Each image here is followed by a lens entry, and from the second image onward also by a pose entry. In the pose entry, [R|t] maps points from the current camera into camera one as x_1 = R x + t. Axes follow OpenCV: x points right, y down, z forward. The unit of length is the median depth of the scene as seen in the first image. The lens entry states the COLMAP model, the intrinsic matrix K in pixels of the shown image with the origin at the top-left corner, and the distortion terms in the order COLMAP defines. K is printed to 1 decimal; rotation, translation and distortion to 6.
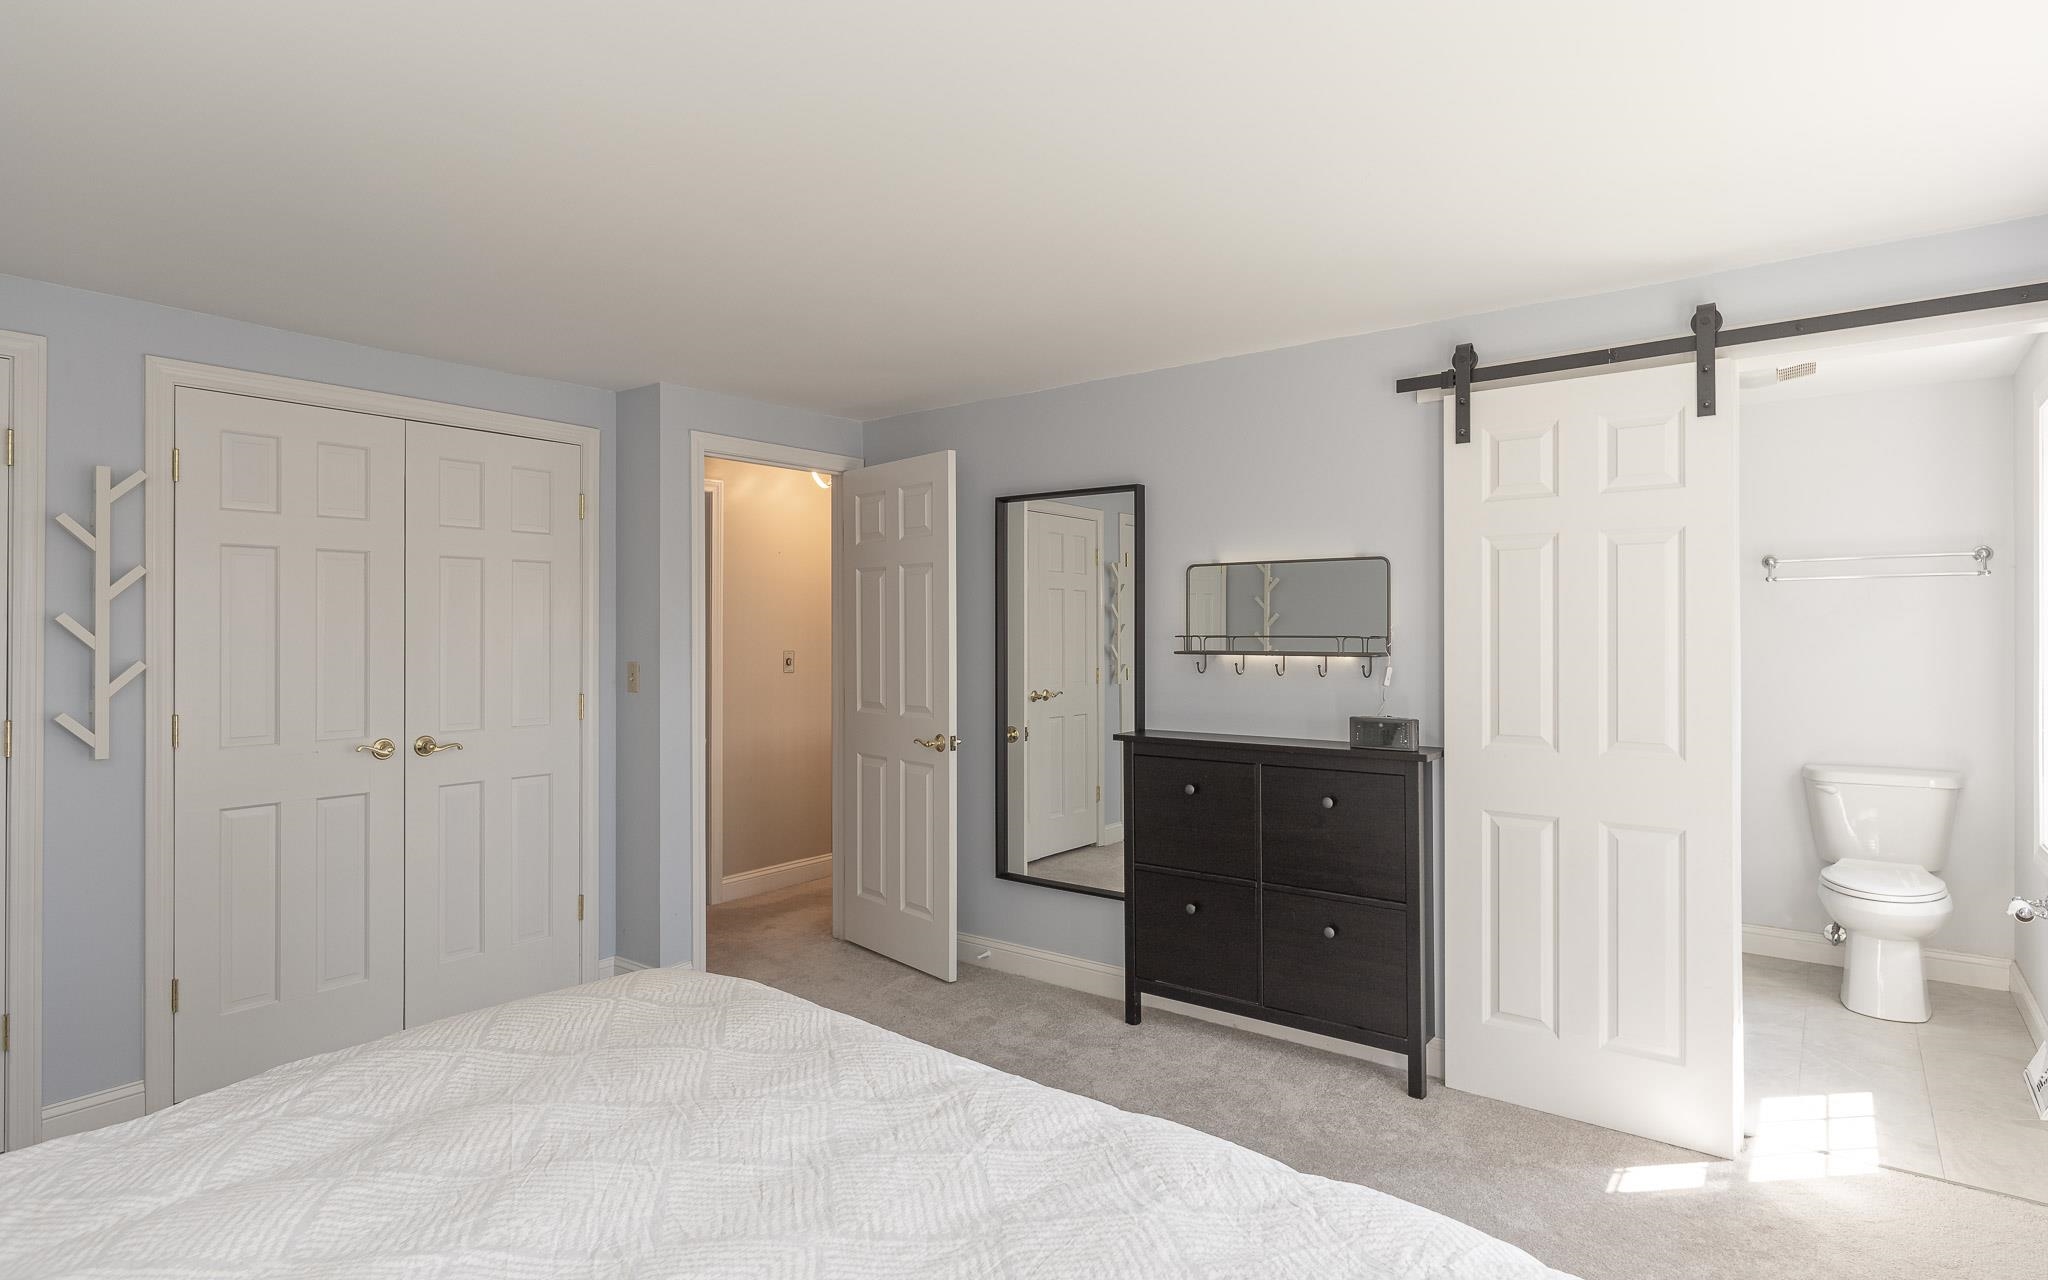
lens RADIAL K [[1103.7, 0, 1023.4], [0, 1103.7, 638.9], [0, 0, 1]] dist [0.004320, -0.000829]
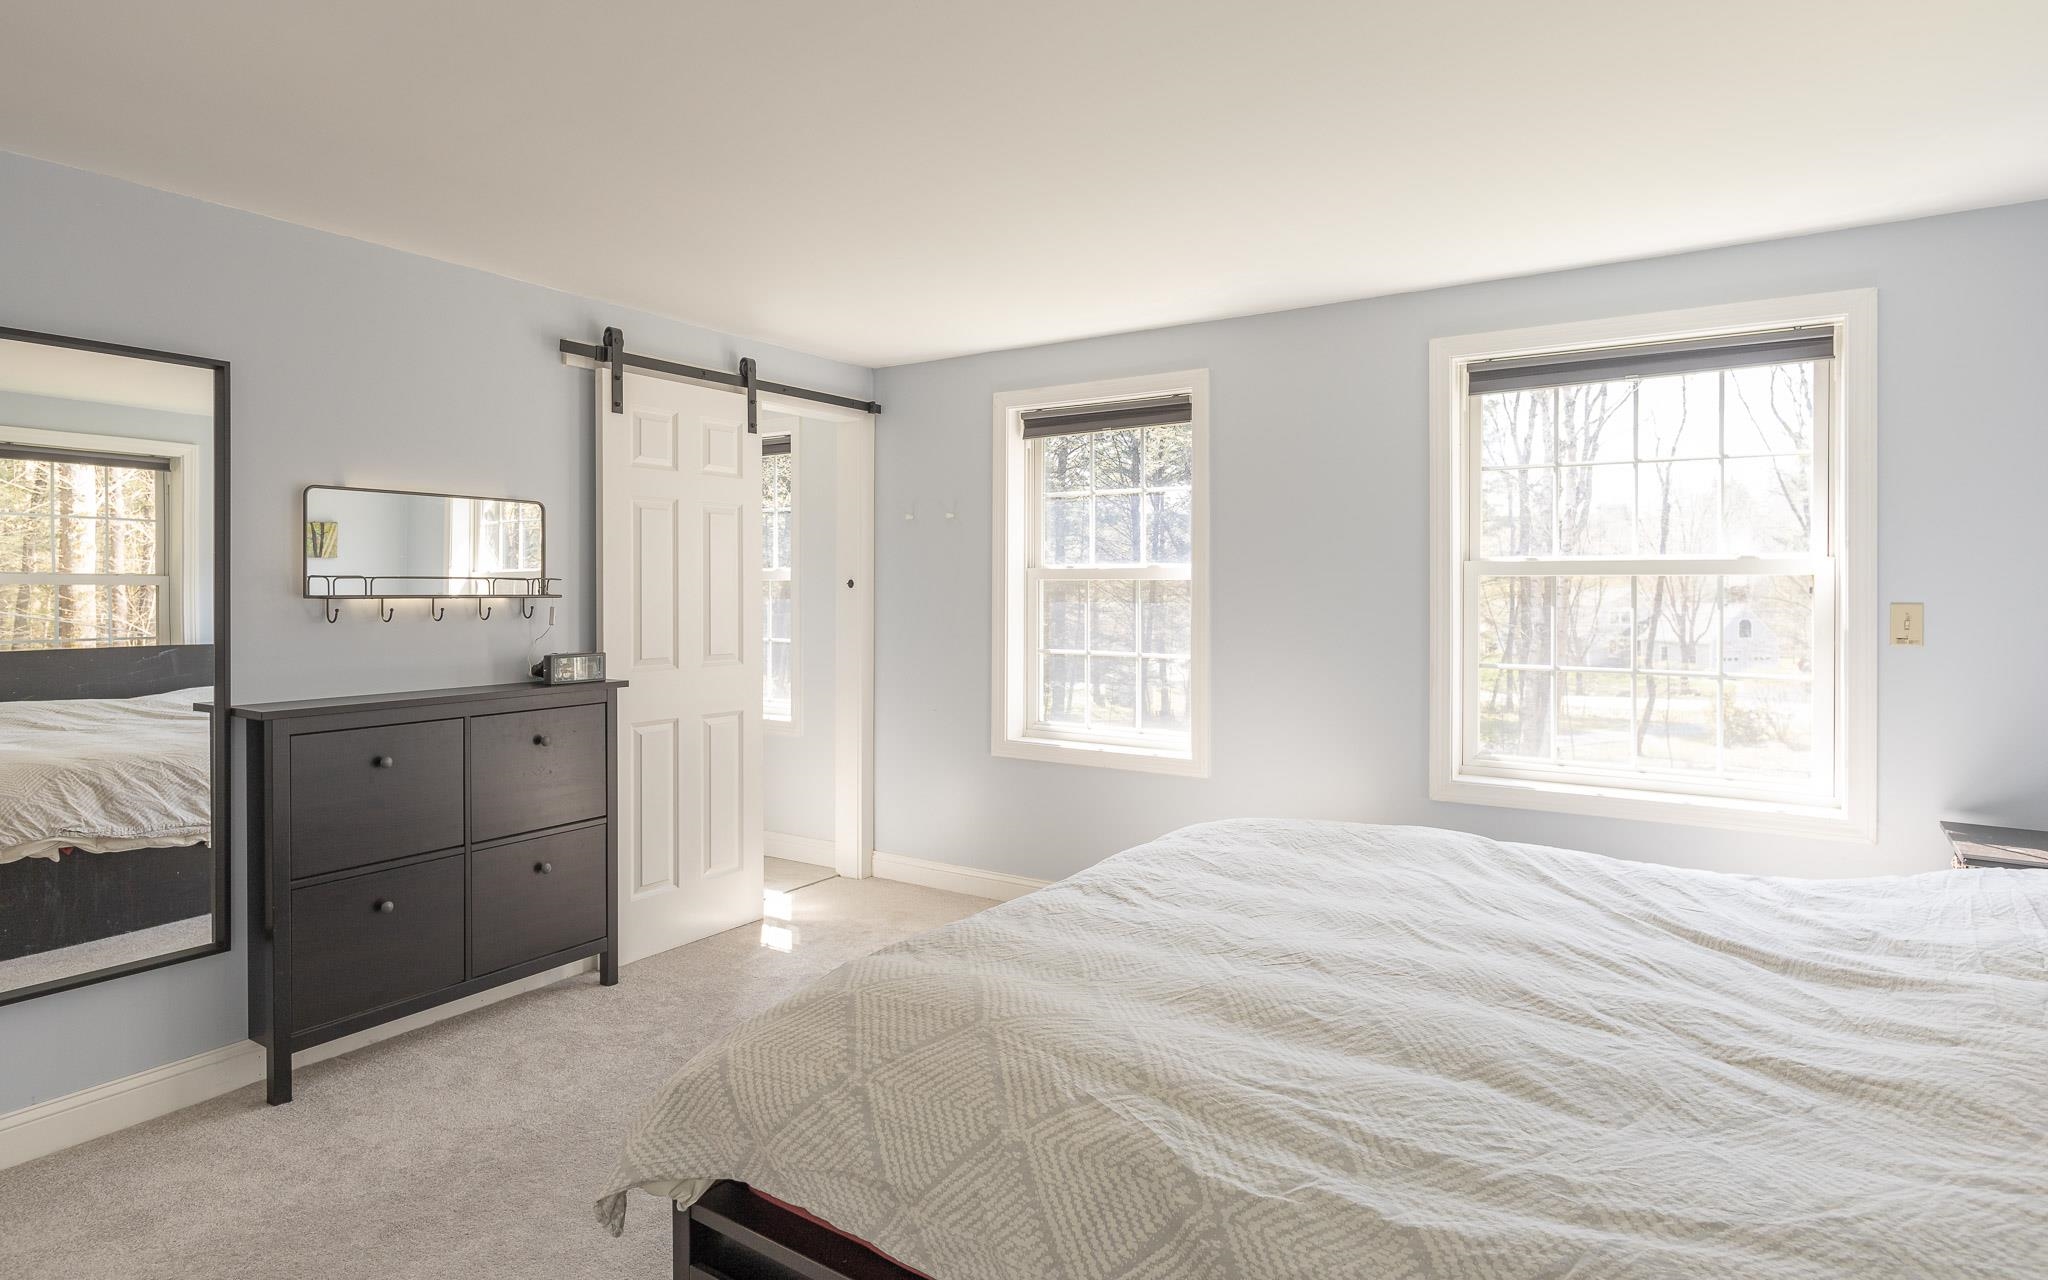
lens RADIAL K [[1103.7, 0, 1024.9], [0, 1103.7, 581.3], [0, 0, 1]] dist [0.004320, -0.000829]
pose [[-0.095536, 0.004096, 0.995418, -0.738636], [0.006671, 0.999972, -0.003474, 0.007931], [-0.995404, 0.006309, -0.095560, 0.622725]]
